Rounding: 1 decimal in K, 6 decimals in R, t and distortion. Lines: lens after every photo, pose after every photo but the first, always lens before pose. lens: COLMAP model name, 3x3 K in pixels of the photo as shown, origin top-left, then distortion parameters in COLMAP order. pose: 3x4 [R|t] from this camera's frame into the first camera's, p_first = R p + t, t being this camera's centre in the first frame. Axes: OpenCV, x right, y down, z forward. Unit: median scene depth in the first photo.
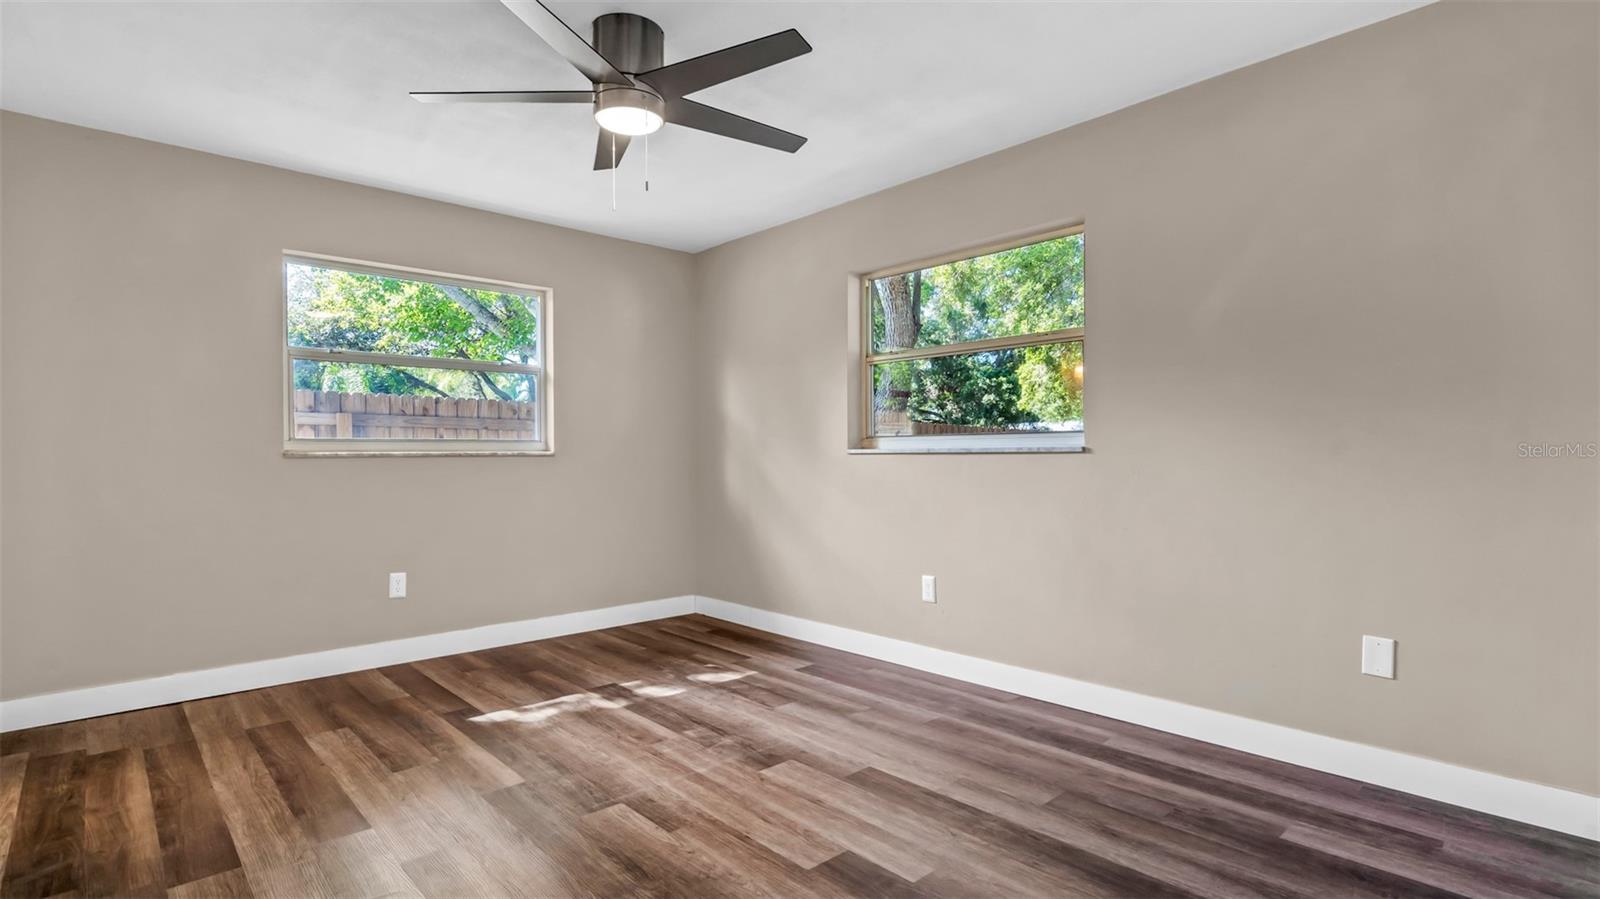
lens RADIAL K [[778.6, 0, 794.3], [0, 778.6, 463.5], [0, 0, 1]] dist [0.001021, 0.000242]
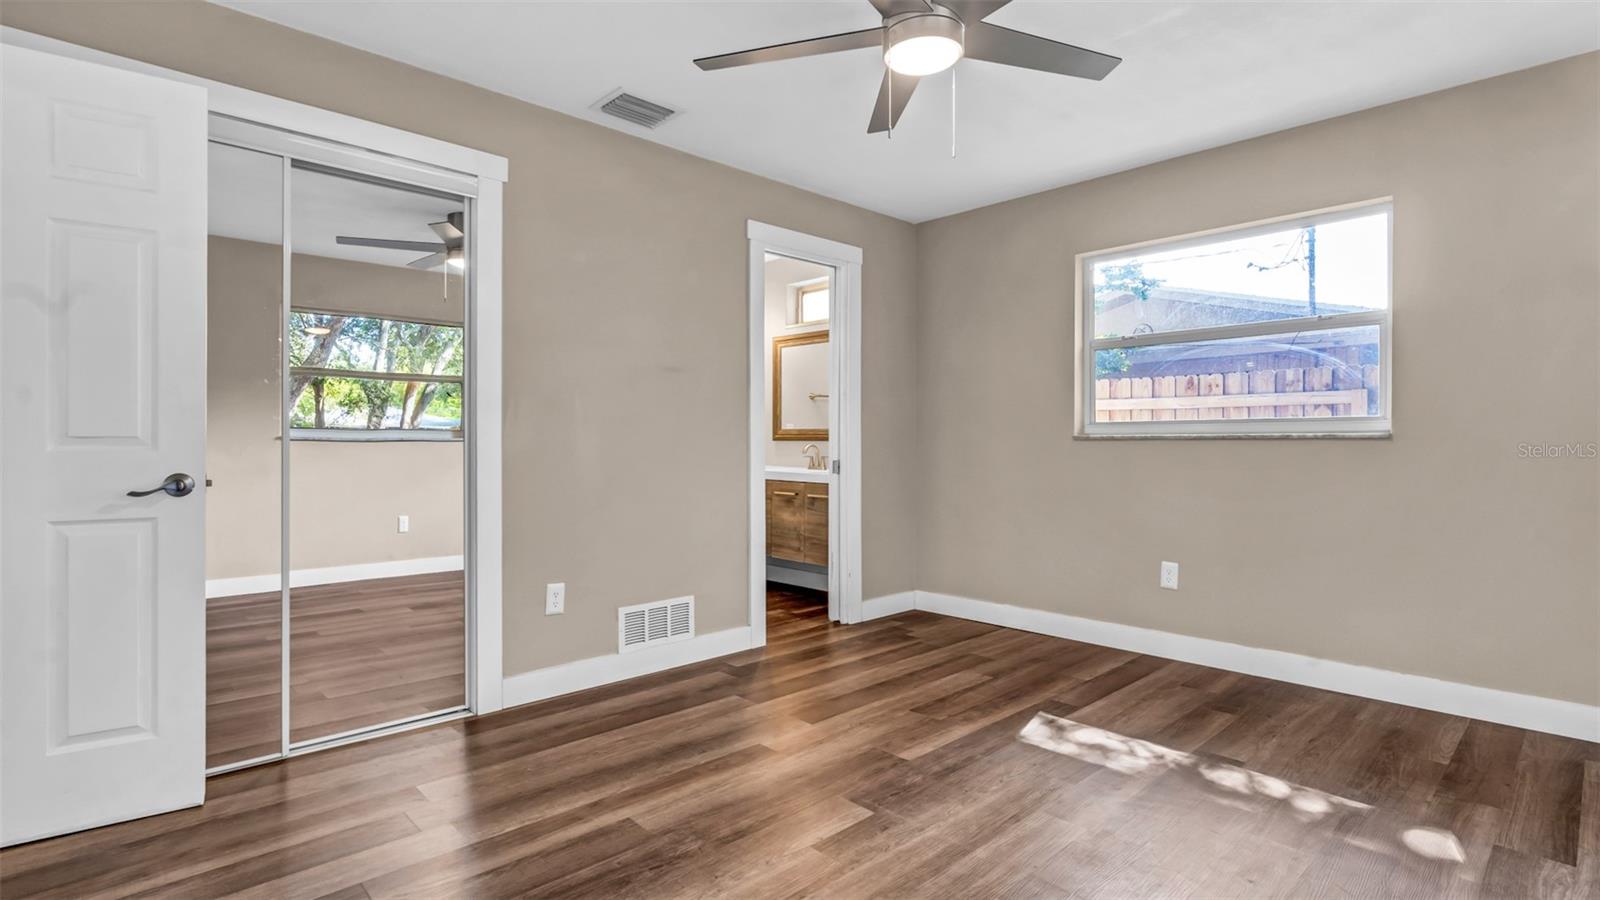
lens RADIAL K [[766.4, 0, 800.5], [0, 766.4, 439.8], [0, 0, 1]] dist [-0.000439, 0.000660]
pose [[0.018140, 0.002834, -0.999831, 0.626401], [-0.010340, 0.999943, 0.002647, -0.008559], [0.999782, 0.010290, 0.018169, 0.812363]]
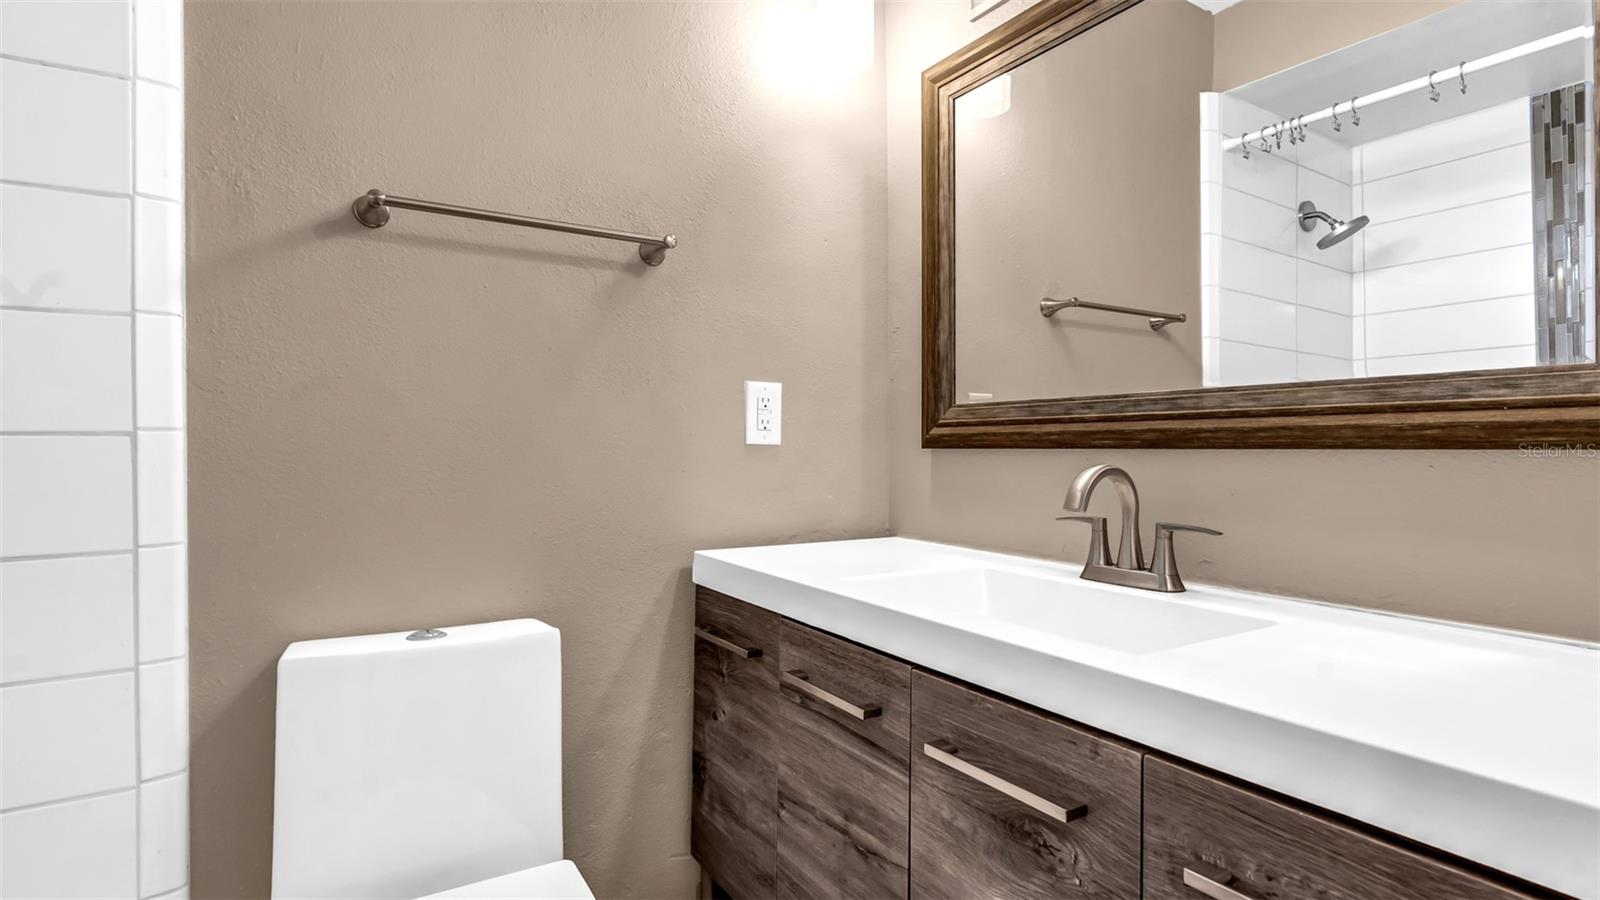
lens RADIAL K [[754.9, 0, 794.4], [0, 754.9, 447.8], [0, 0, 1]] dist [-0.001294, 0.000173]
pose [[-0.191573, 0.008842, -0.981439, -0.965441], [-0.008274, 0.999909, 0.010624, -0.004945], [0.981443, 0.010155, -0.191483, 0.787870]]
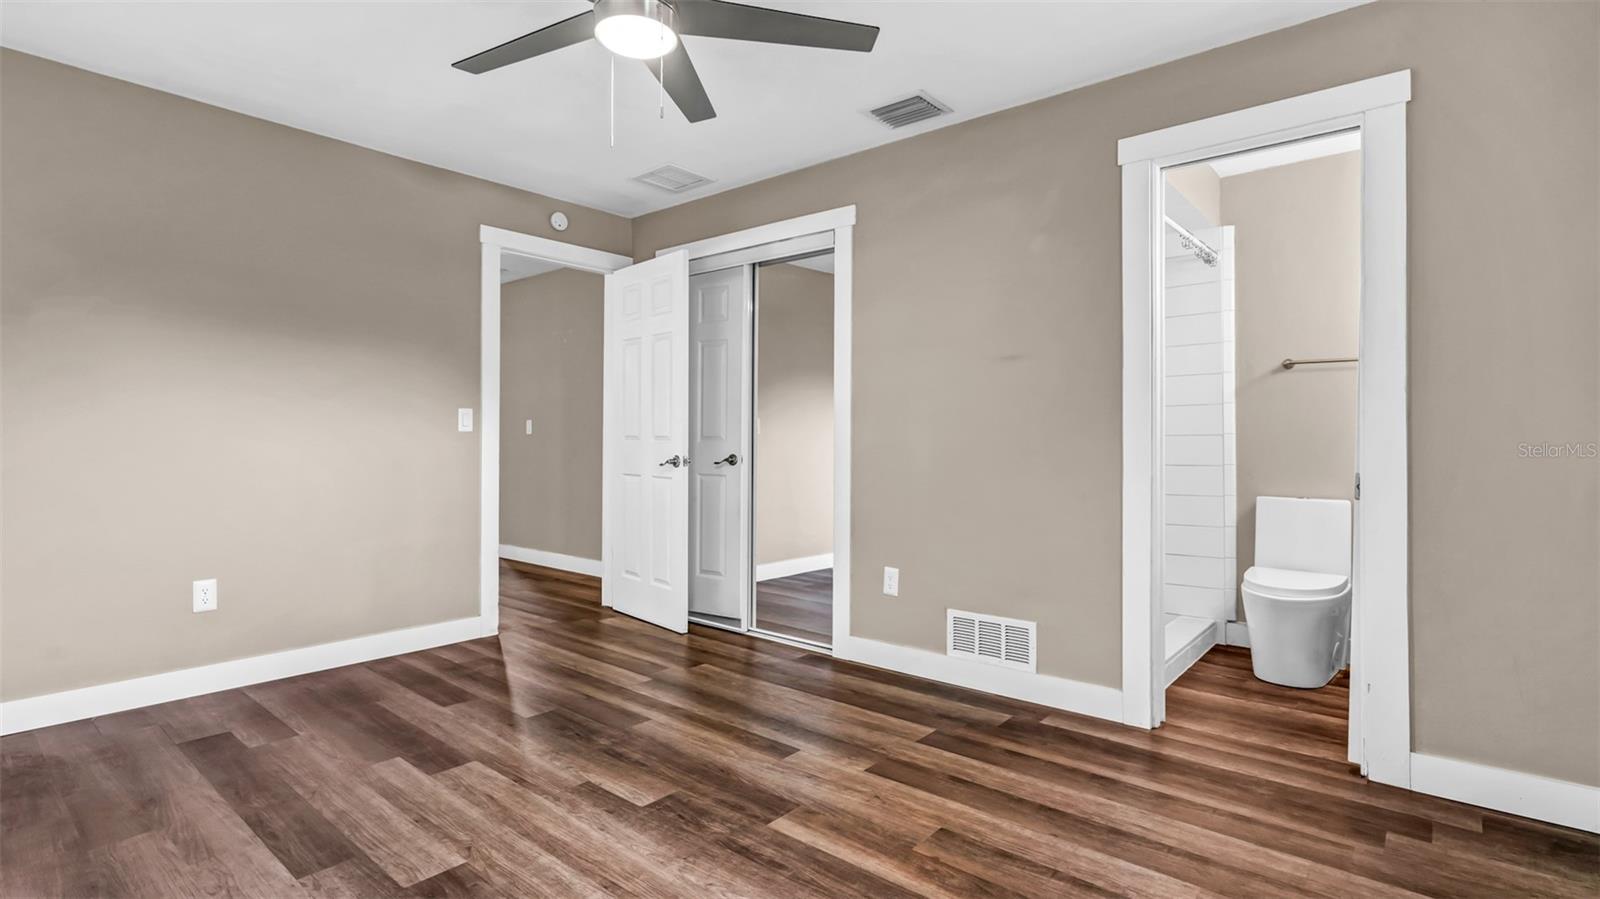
lens RADIAL K [[766.4, 0, 800.5], [0, 766.4, 439.3], [0, 0, 1]] dist [-0.000439, 0.000660]
pose [[-0.991953, 0.002508, -0.126584, -0.269638], [0.001259, 0.999950, 0.009942, -0.012748], [0.126603, 0.009702, -0.991906, 1.762829]]
